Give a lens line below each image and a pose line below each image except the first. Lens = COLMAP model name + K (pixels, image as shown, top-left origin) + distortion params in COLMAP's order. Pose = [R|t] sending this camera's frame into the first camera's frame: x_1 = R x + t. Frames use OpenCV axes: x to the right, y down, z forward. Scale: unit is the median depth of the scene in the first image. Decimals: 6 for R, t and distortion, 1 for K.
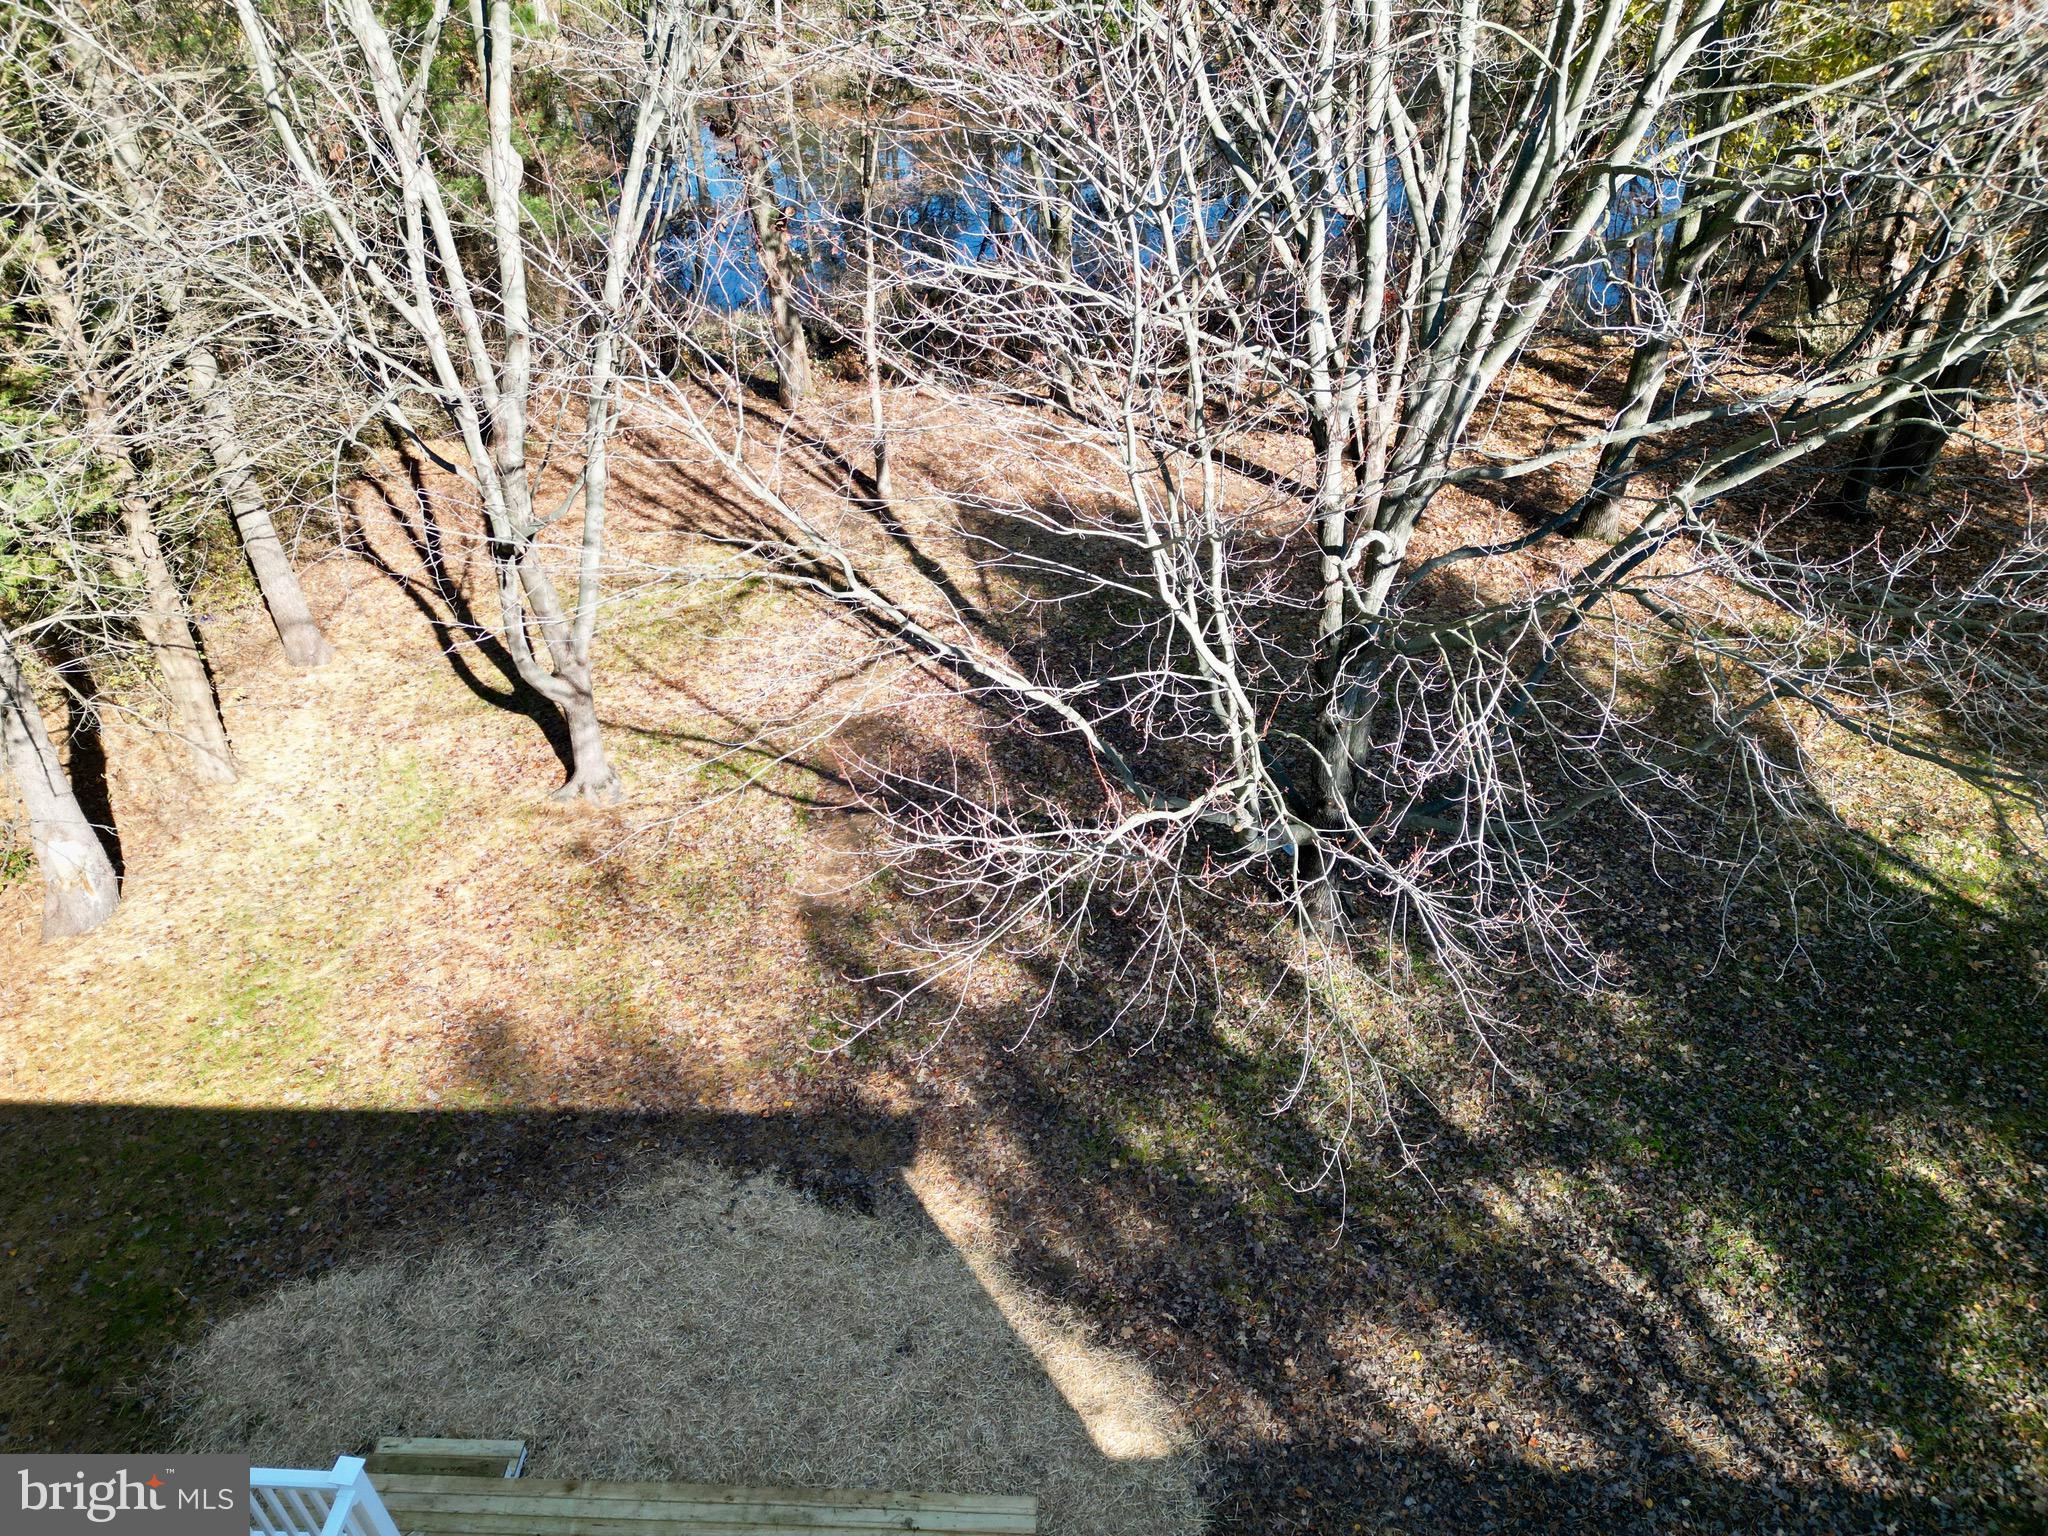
lens RADIAL K [[1431.9, 0, 1027.1], [0, 1431.9, 745.5], [0, 0, 1]] dist [0.073434, -0.069079]
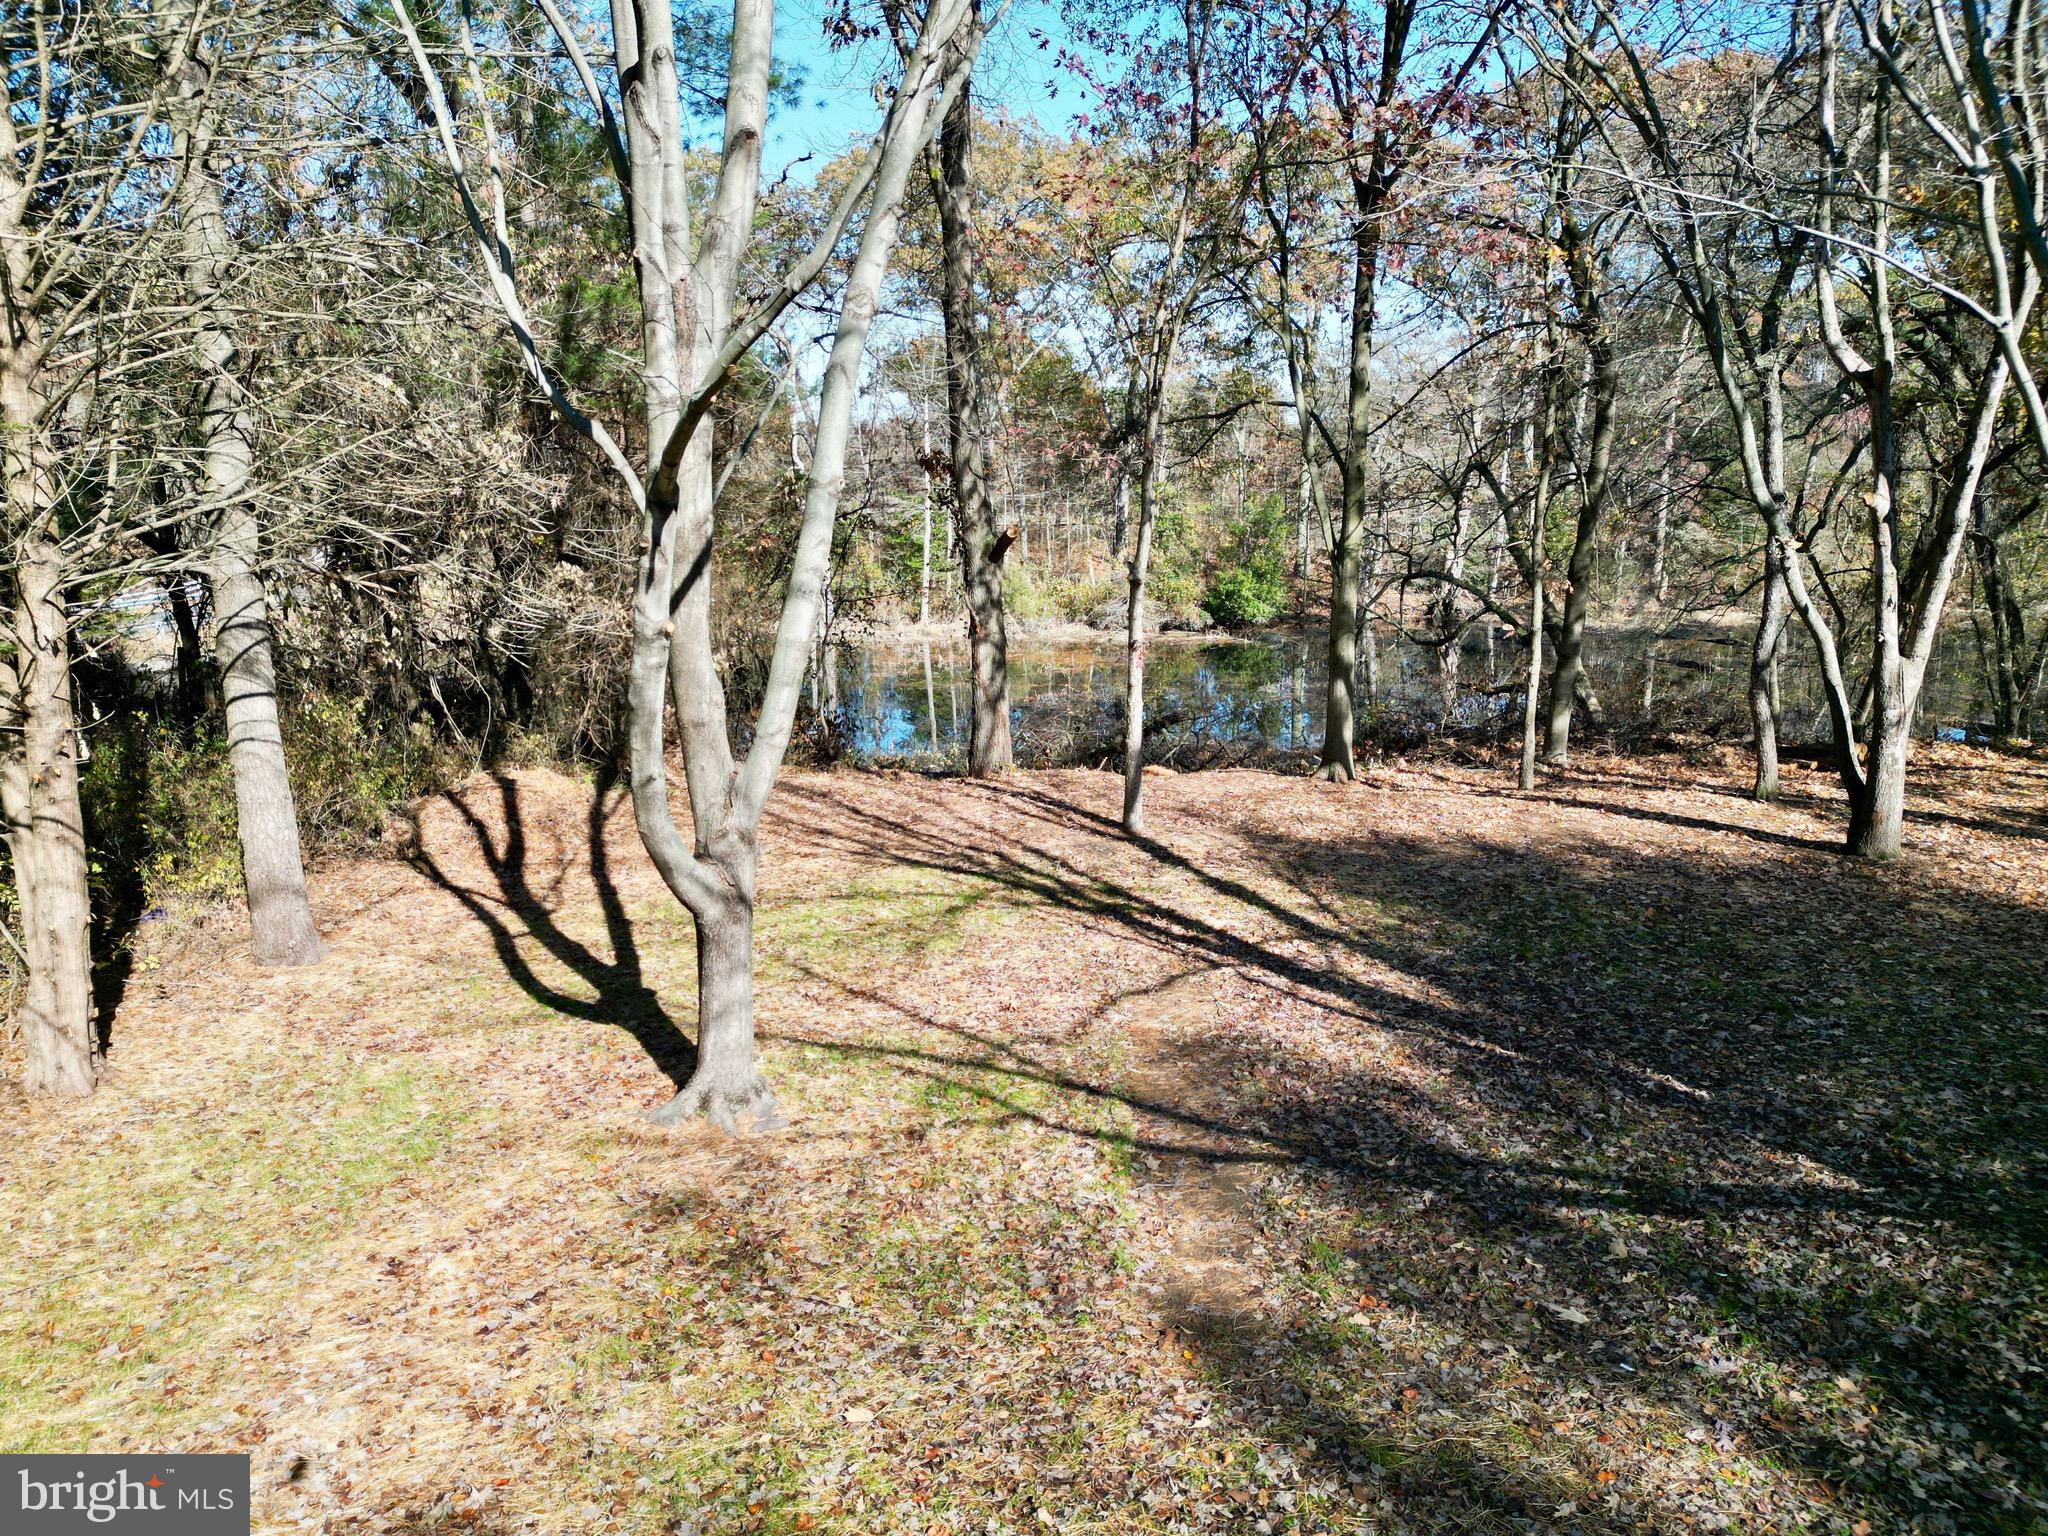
lens RADIAL K [[1431.9, 0, 1032.8], [0, 1431.9, 746.1], [0, 0, 1]] dist [0.073434, -0.069079]
pose [[0.998543, 0.009715, -0.053073, -0.168908], [-0.031434, 0.904231, -0.425885, 0.138794], [0.043853, 0.426933, 0.903219, 0.490910]]
